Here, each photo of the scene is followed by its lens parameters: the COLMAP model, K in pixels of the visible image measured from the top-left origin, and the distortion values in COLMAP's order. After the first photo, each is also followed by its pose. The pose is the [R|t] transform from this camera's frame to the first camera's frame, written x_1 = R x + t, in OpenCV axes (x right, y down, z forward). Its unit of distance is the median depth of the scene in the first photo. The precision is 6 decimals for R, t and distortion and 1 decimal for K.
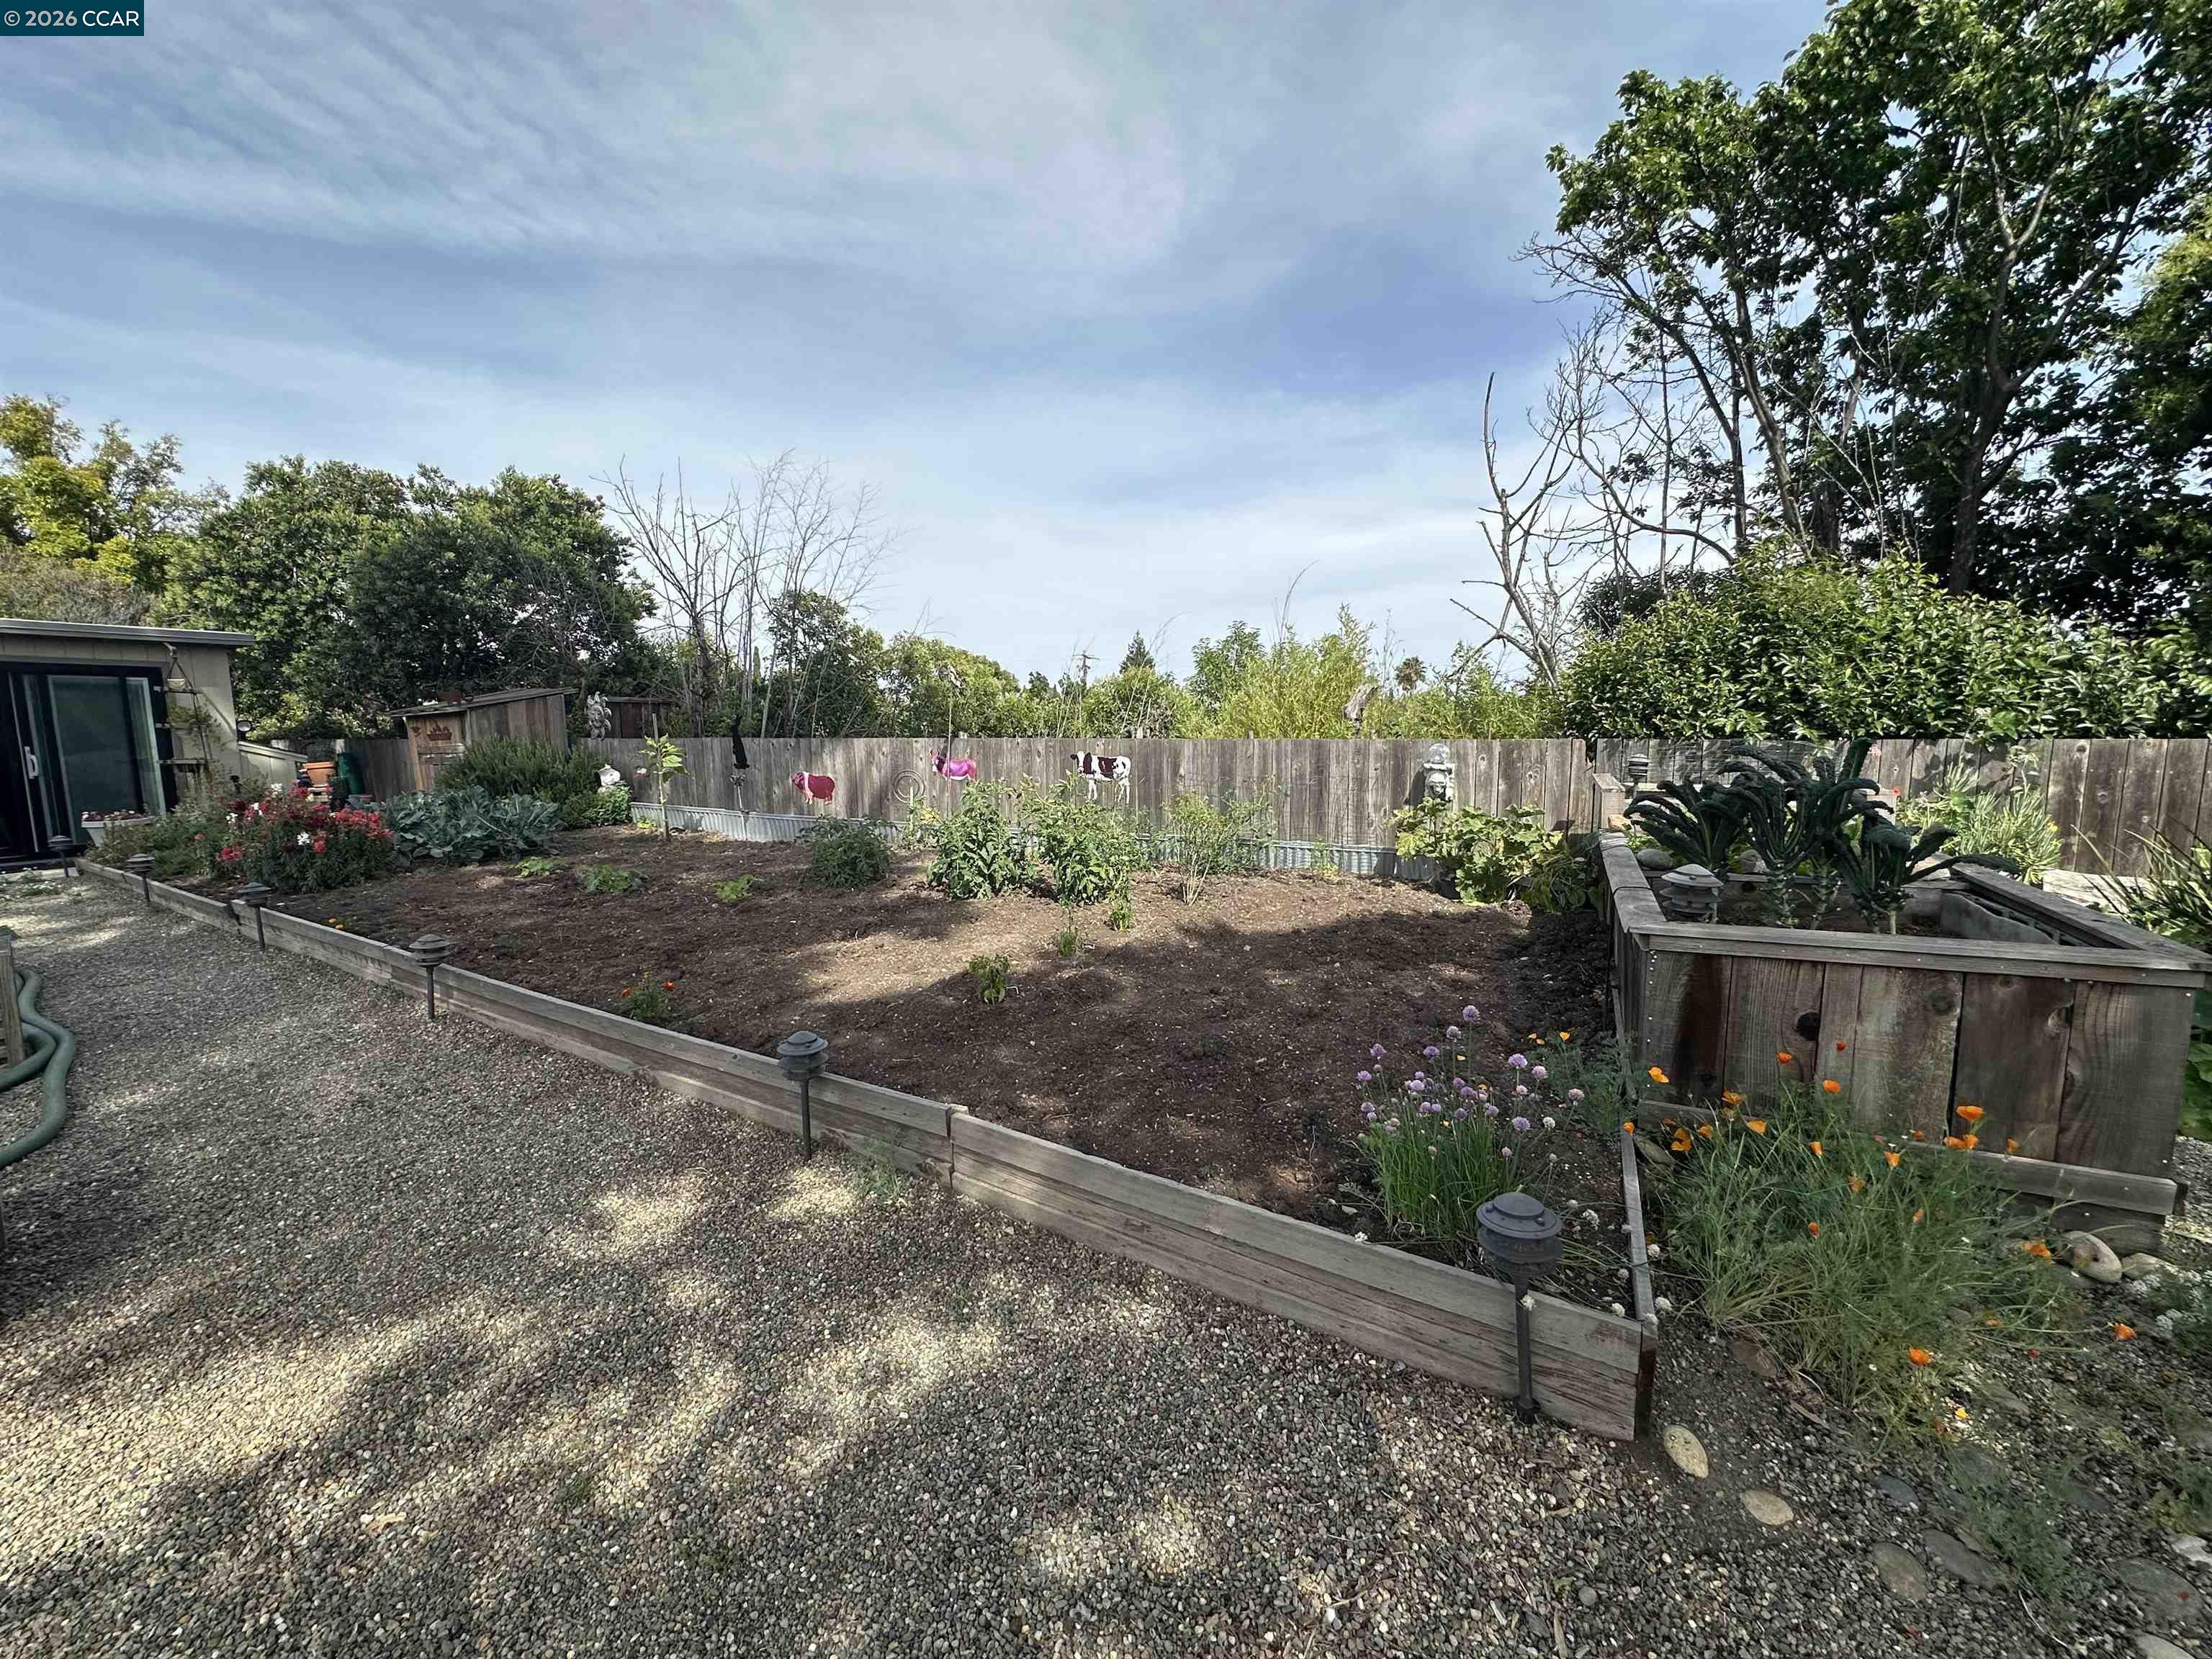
lens RADIAL K [[878.7, 0, 1111.9], [0, 878.7, 826.4], [0, 0, 1]] dist [-0.002101, -0.000242]
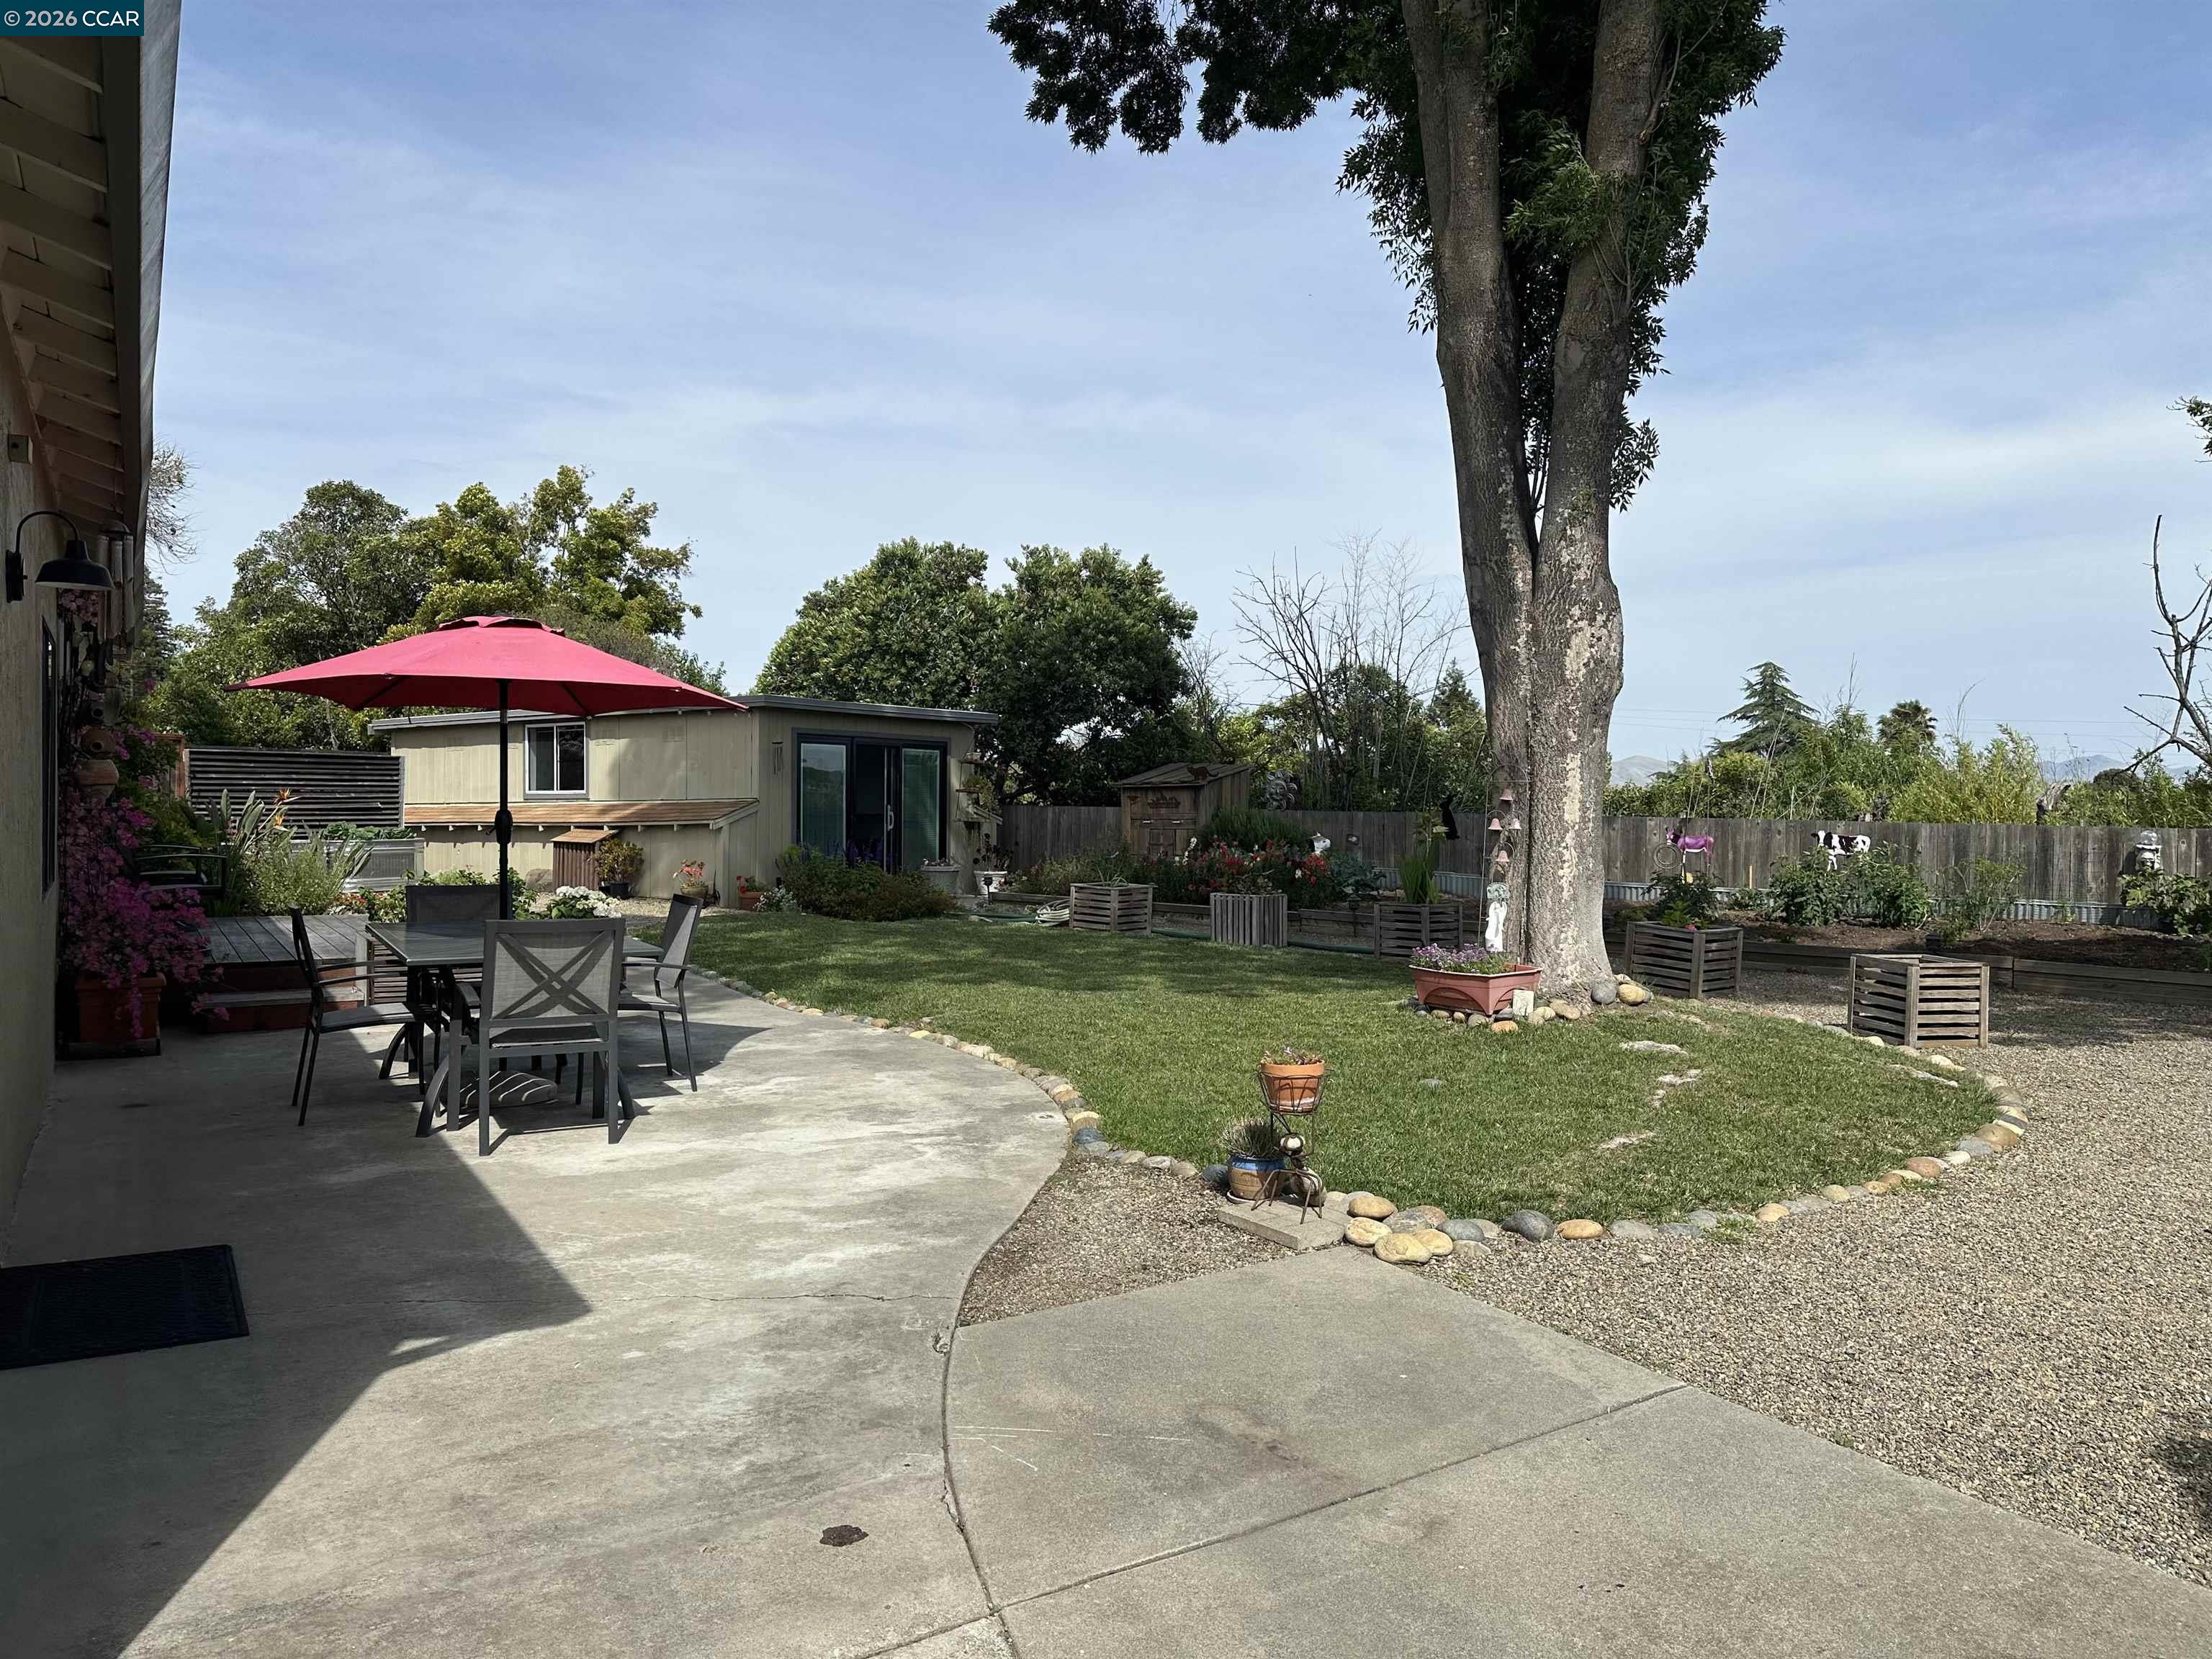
lens RADIAL K [[1535.5, 0, 1090.3], [0, 1535.5, 820.3], [0, 0, 1]] dist [0.029247, -0.046435]
pose [[0.989122, 0.026534, -0.144684, -0.979844], [-0.041431, 0.994030, -0.100938, 0.215249], [0.141142, 0.105835, 0.984316, -1.719805]]
